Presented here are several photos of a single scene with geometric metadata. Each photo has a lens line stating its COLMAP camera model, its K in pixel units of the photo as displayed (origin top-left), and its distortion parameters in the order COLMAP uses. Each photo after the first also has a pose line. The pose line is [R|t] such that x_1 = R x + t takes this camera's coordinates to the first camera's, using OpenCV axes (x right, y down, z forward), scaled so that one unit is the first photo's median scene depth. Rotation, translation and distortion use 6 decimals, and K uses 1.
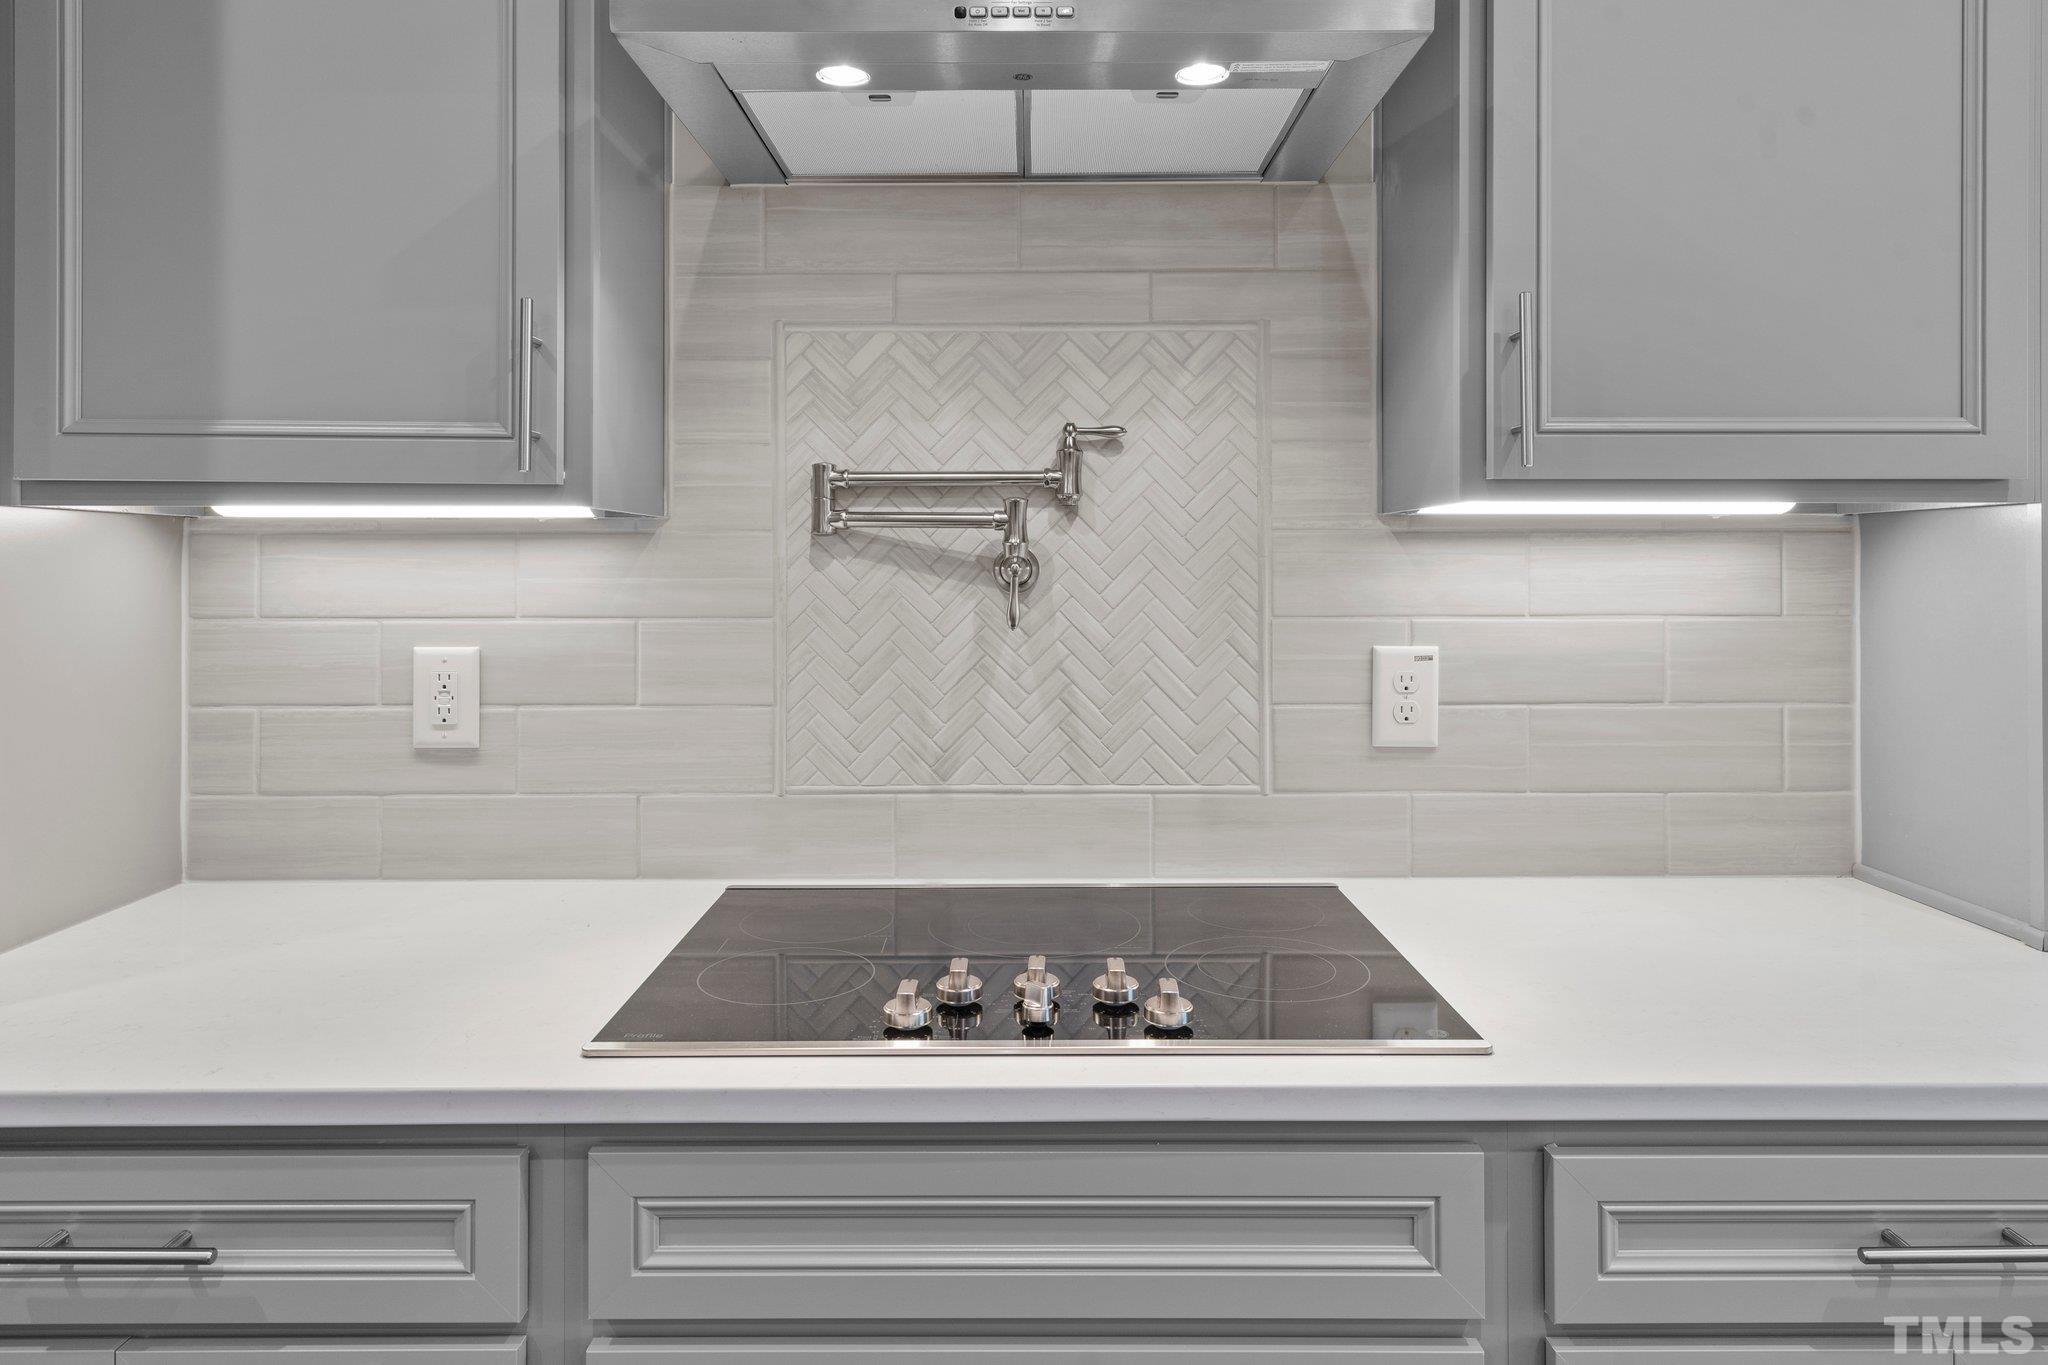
lens RADIAL K [[1250.3, 0, 1039.0], [0, 1250.3, 574.8], [0, 0, 1]] dist [0.009391, -0.000639]
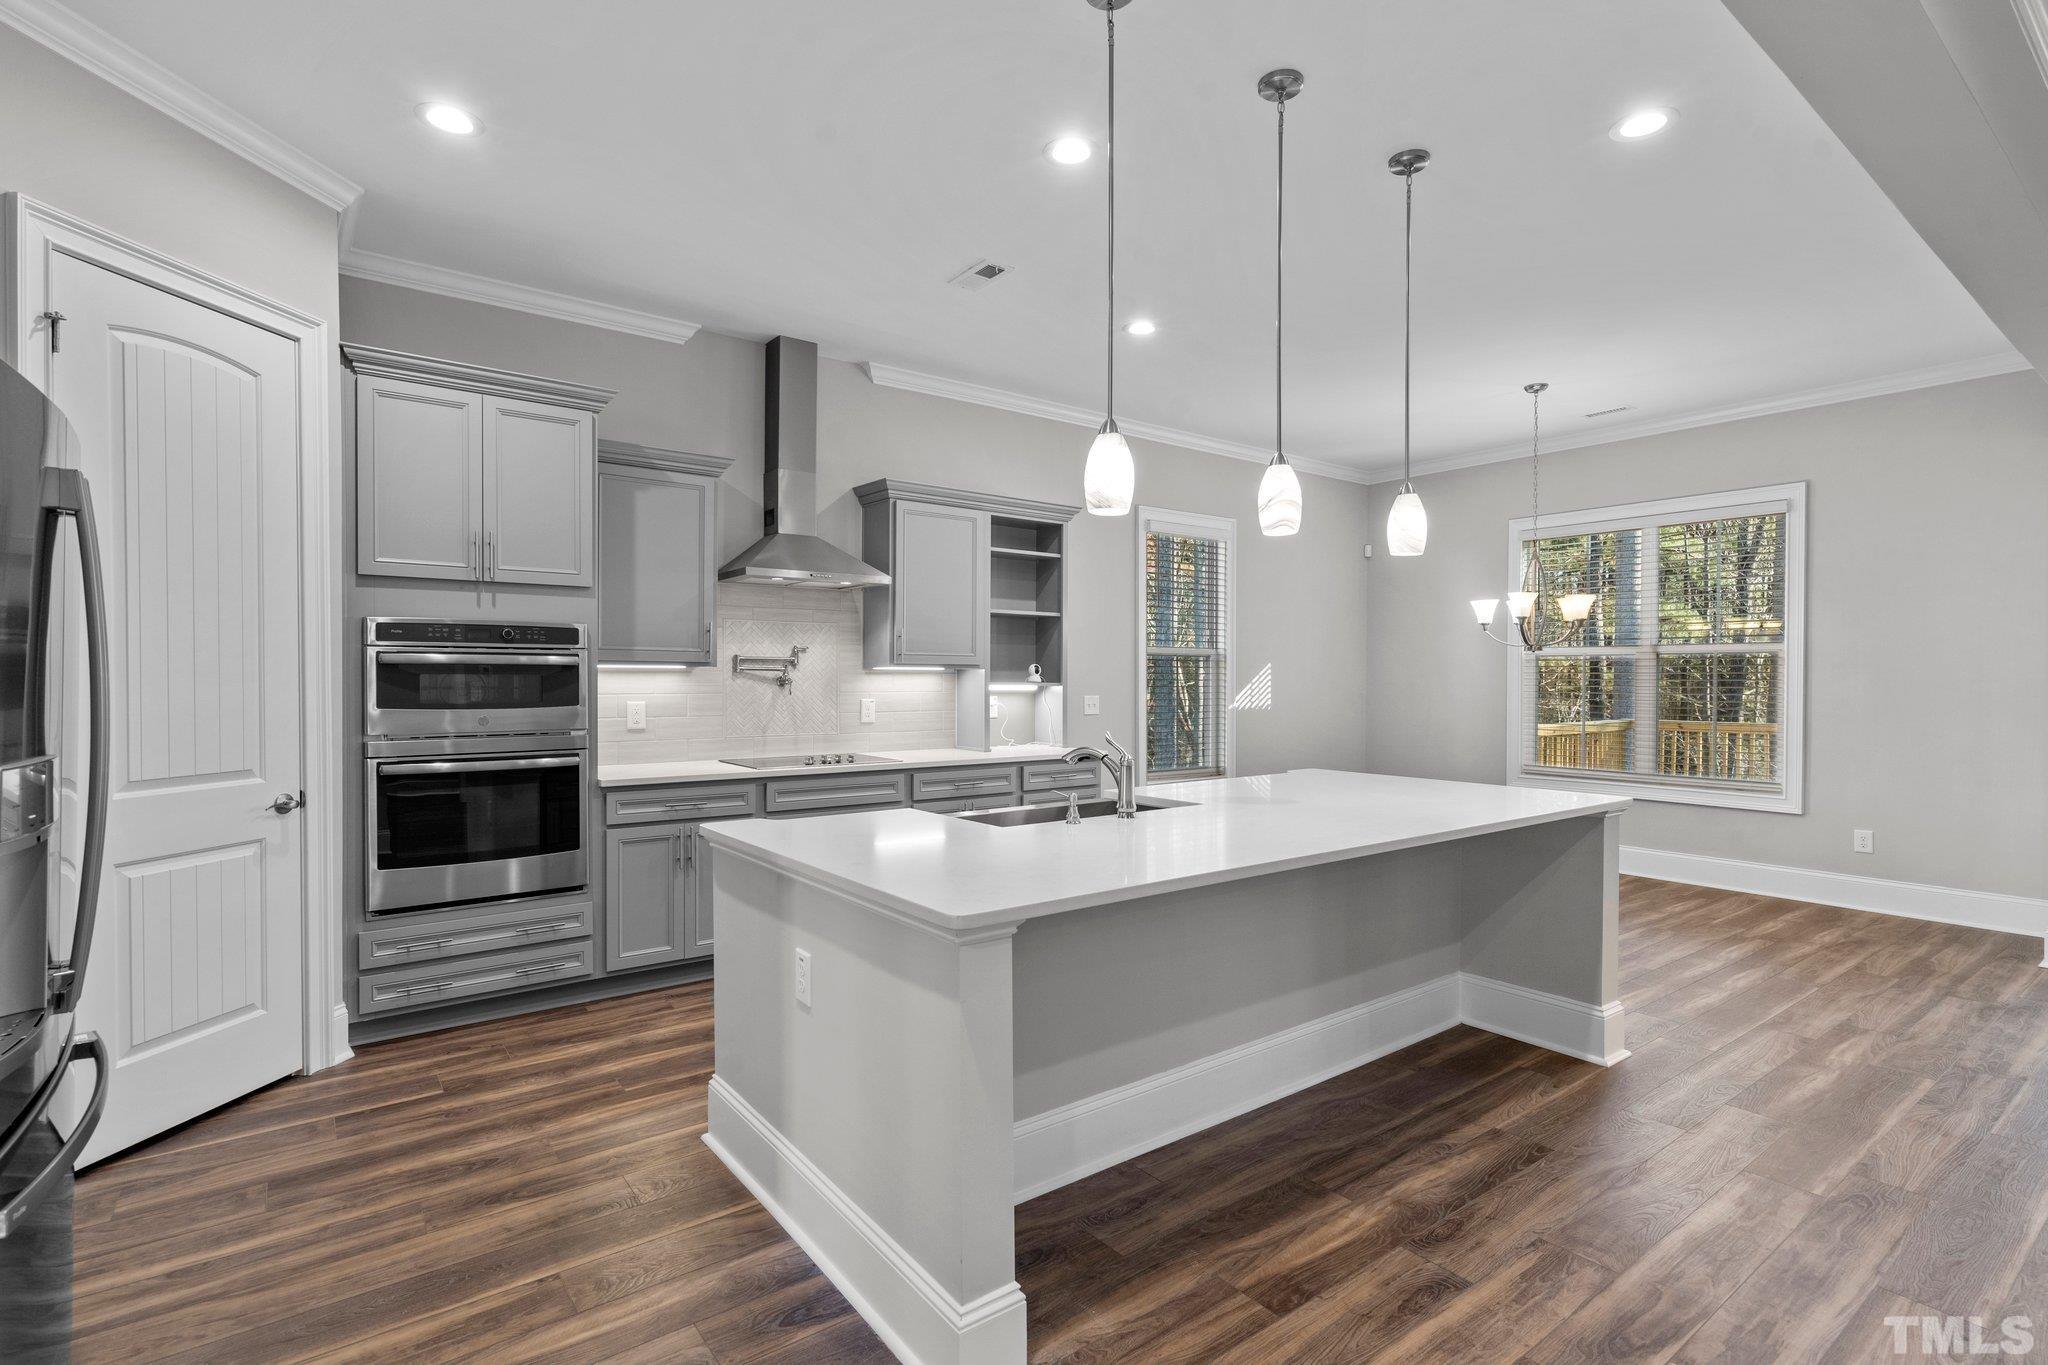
lens RADIAL K [[1012.9, 0, 1042.1], [0, 1012.9, 684.9], [0, 0, 1]] dist [0.000784, 0.000567]
pose [[0.798118, -0.001099, 0.602500, -1.331339], [0.000337, 0.999999, 0.001377, 0.002971], [-0.602501, -0.000895, 0.798118, -2.146161]]
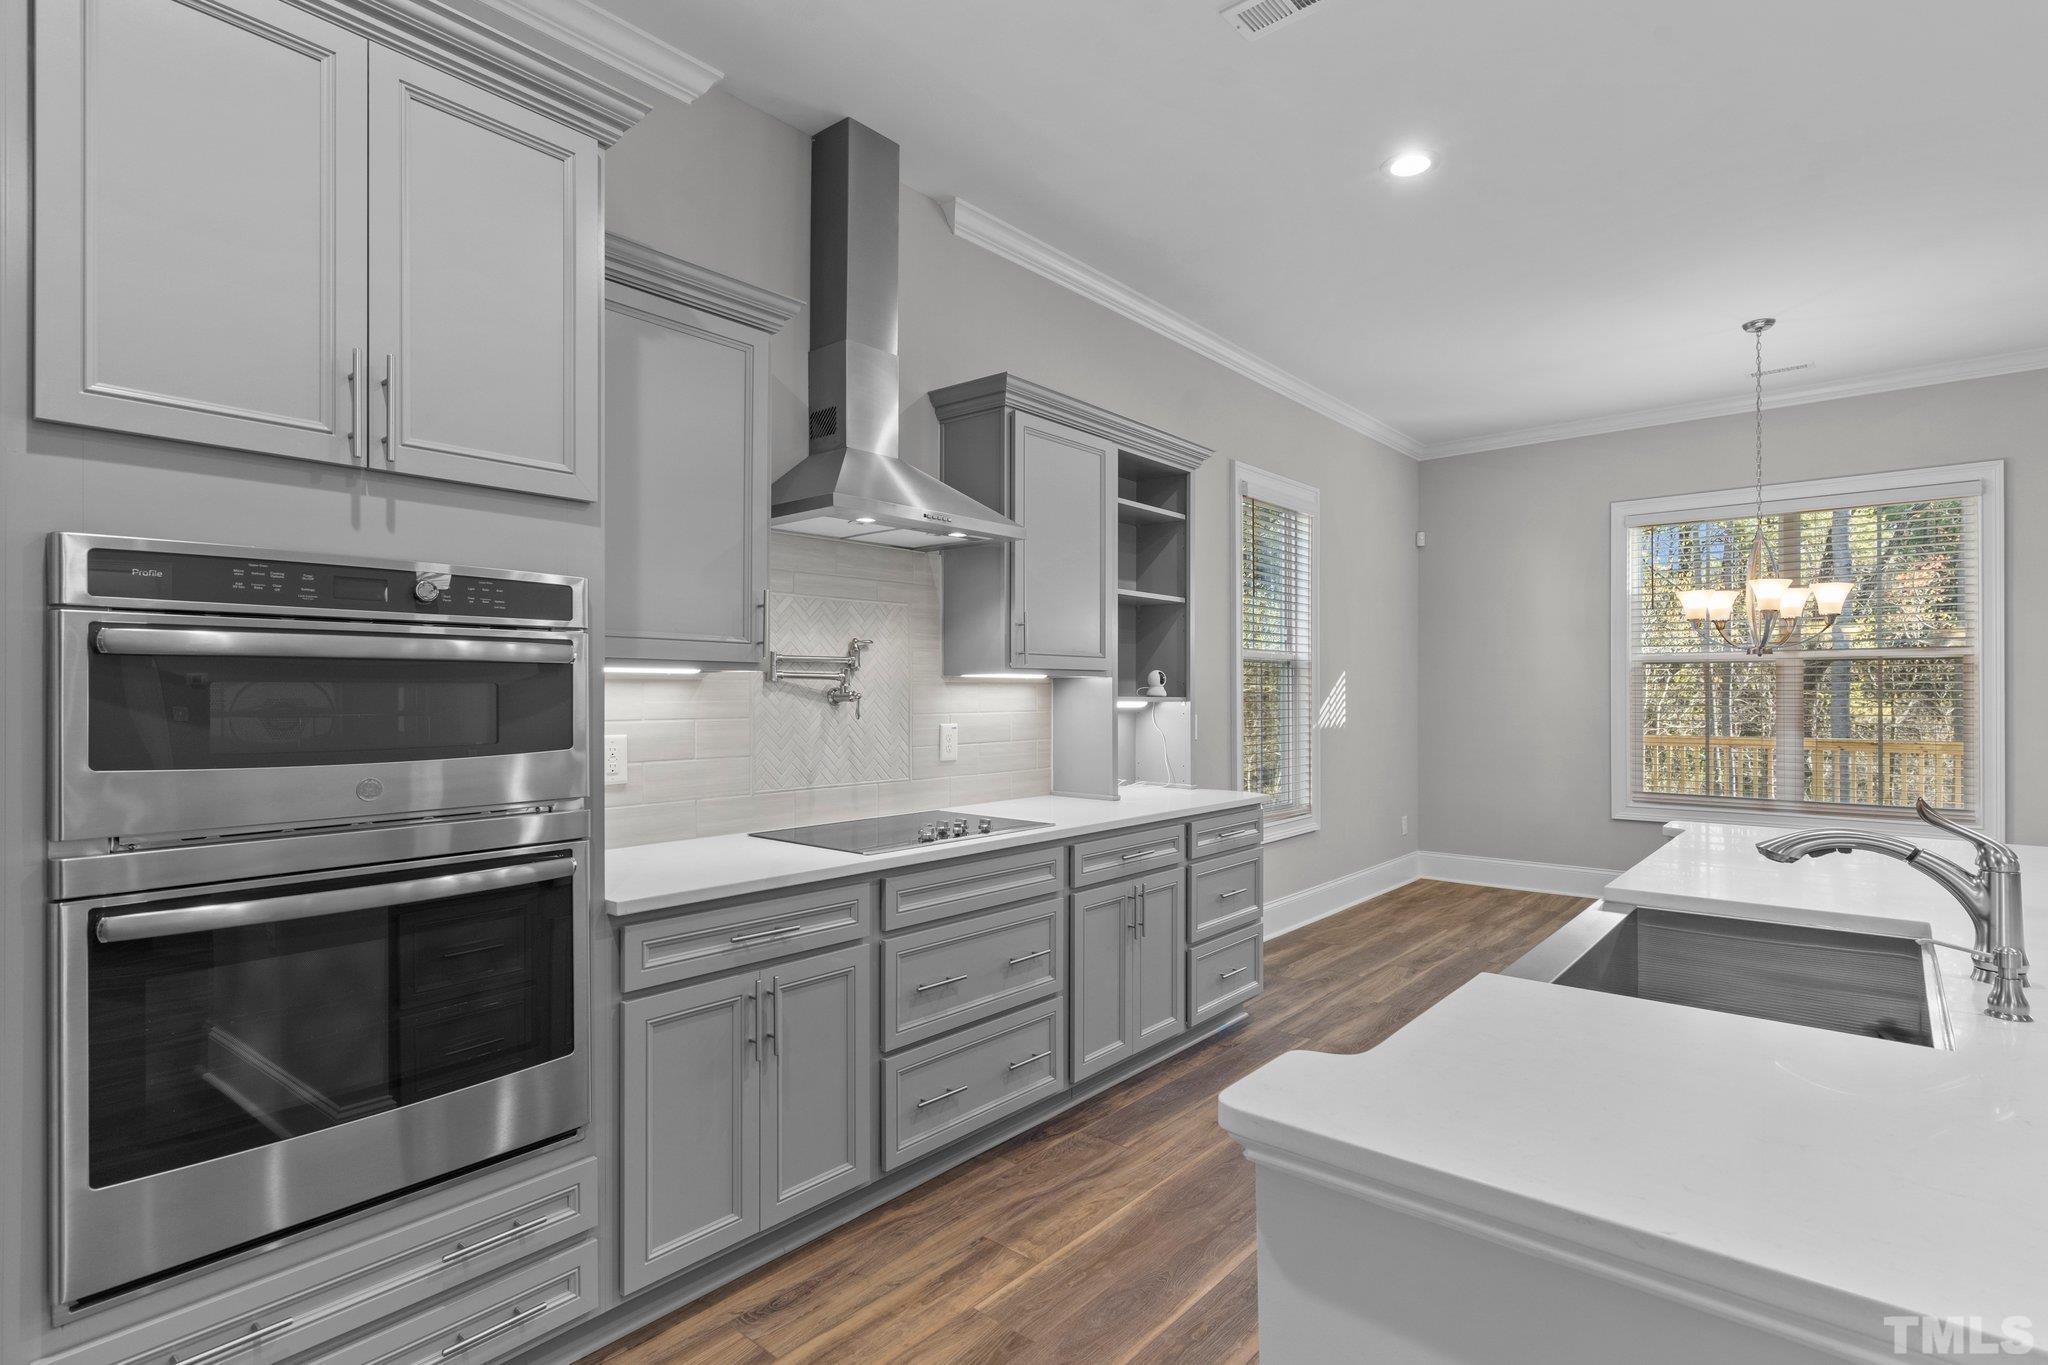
lens RADIAL K [[1012.9, 0, 1030.0], [0, 1012.9, 689.0], [0, 0, 1]] dist [0.000784, 0.000567]
pose [[0.653276, 0.003193, 0.757113, -1.284629], [0.005074, 0.999950, -0.008596, -0.000044], [-0.757102, 0.009457, 0.653228, -0.600235]]
